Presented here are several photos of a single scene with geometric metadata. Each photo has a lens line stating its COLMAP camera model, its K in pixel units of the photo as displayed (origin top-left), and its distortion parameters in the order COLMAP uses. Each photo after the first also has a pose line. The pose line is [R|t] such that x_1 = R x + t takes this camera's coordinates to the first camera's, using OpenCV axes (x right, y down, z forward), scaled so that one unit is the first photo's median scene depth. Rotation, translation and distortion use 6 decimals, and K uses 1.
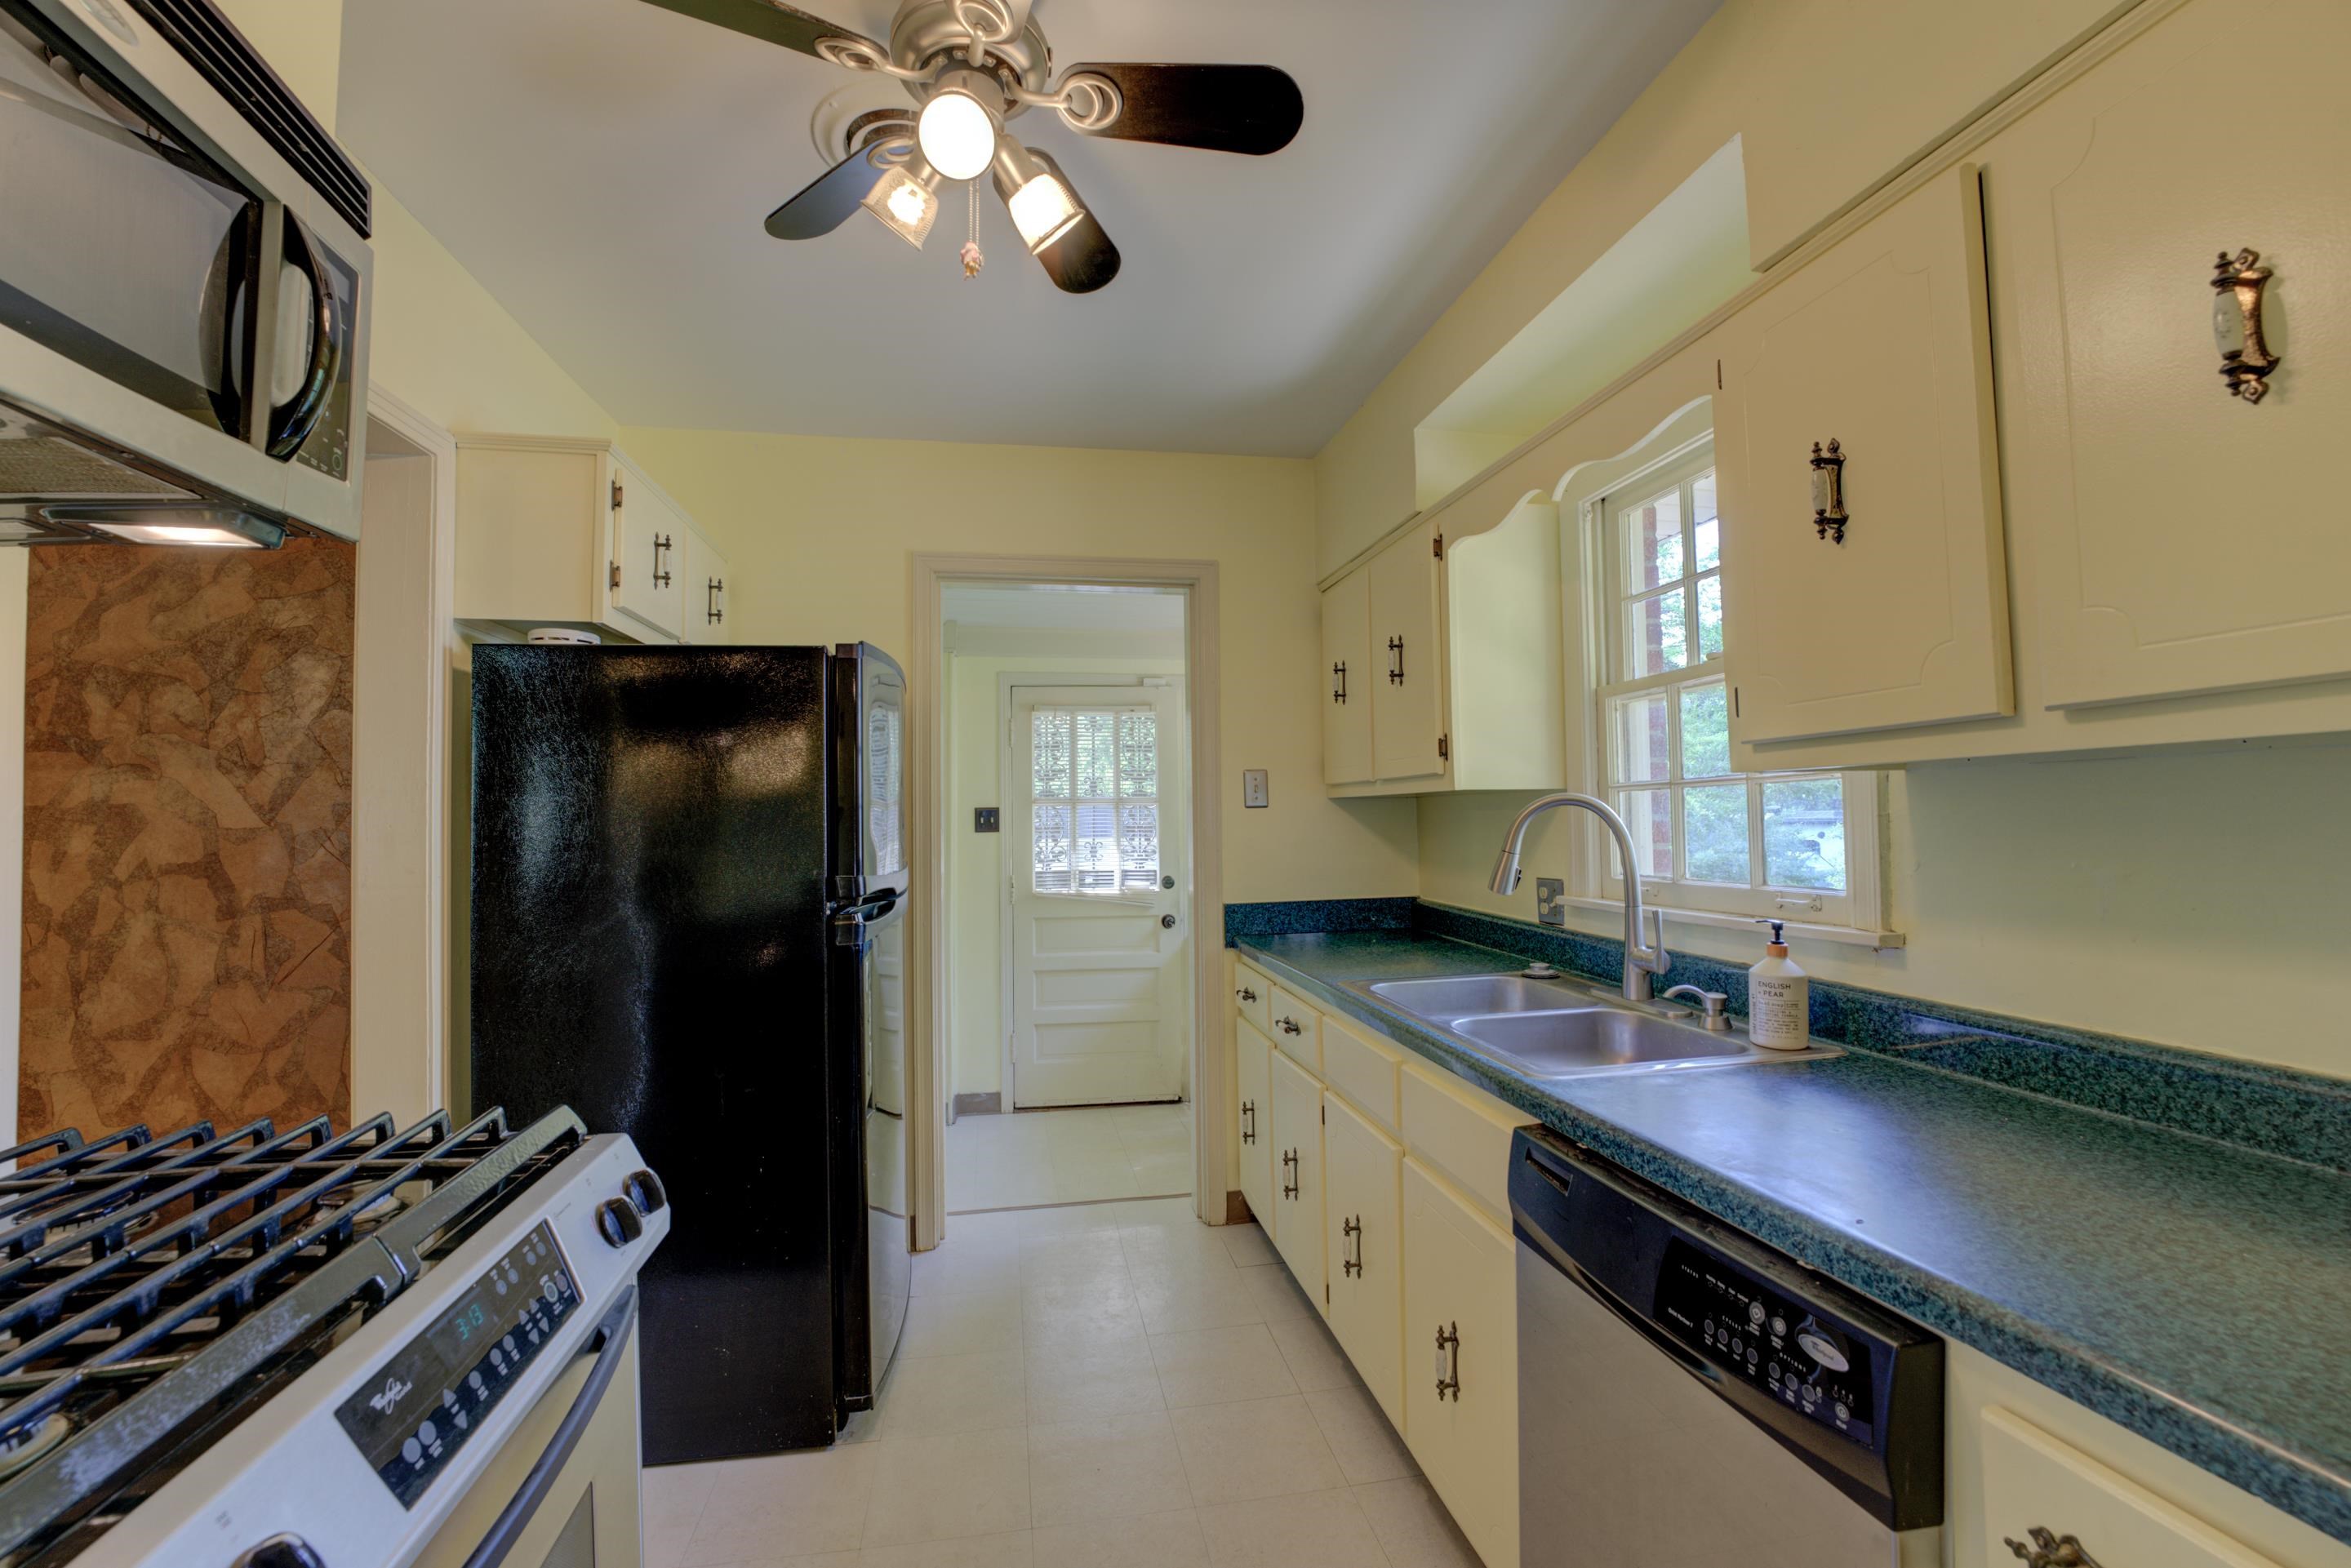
lens RADIAL K [[949.5, 0, 1165.8], [0, 949.5, 786.1], [0, 0, 1]] dist [-0.037236, 0.004089]
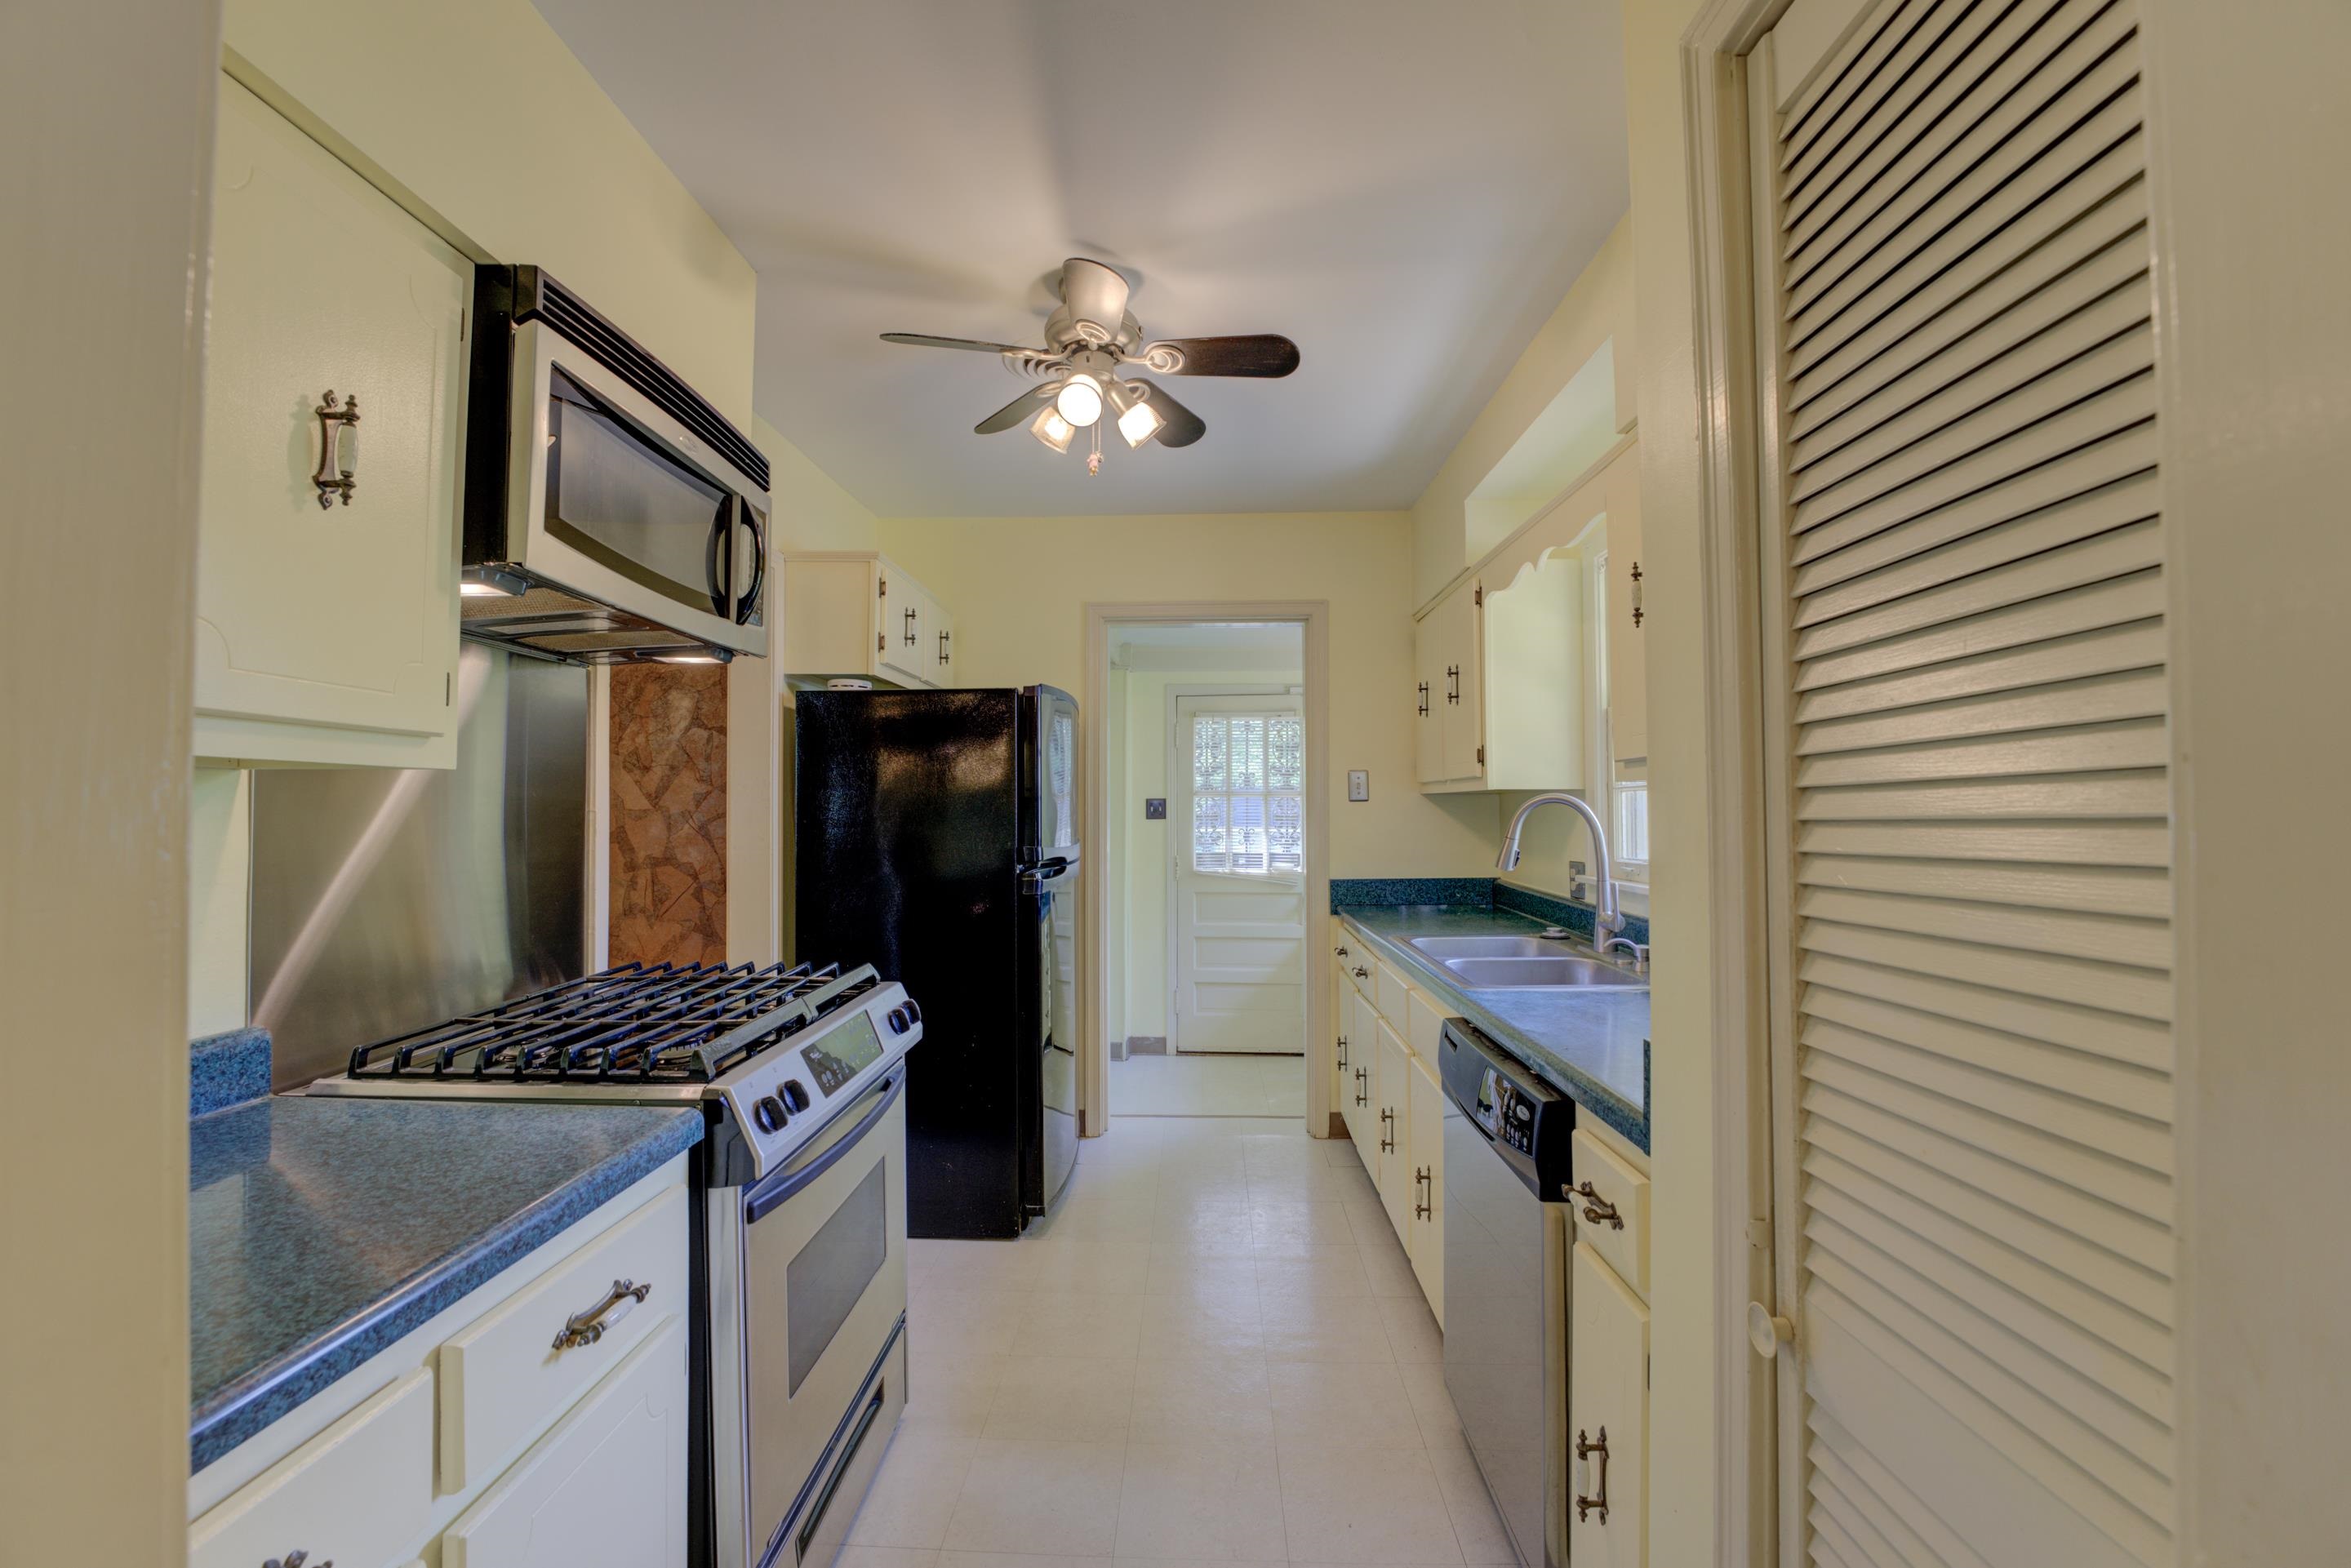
lens RADIAL K [[949.5, 0, 1165.8], [0, 949.5, 786.1], [0, 0, 1]] dist [-0.037236, 0.004089]
pose [[0.977659, 0.005849, -0.210115, 0.139867], [-0.003509, 0.999928, 0.011508, -0.012585], [0.210167, -0.010513, 0.977609, -0.309835]]
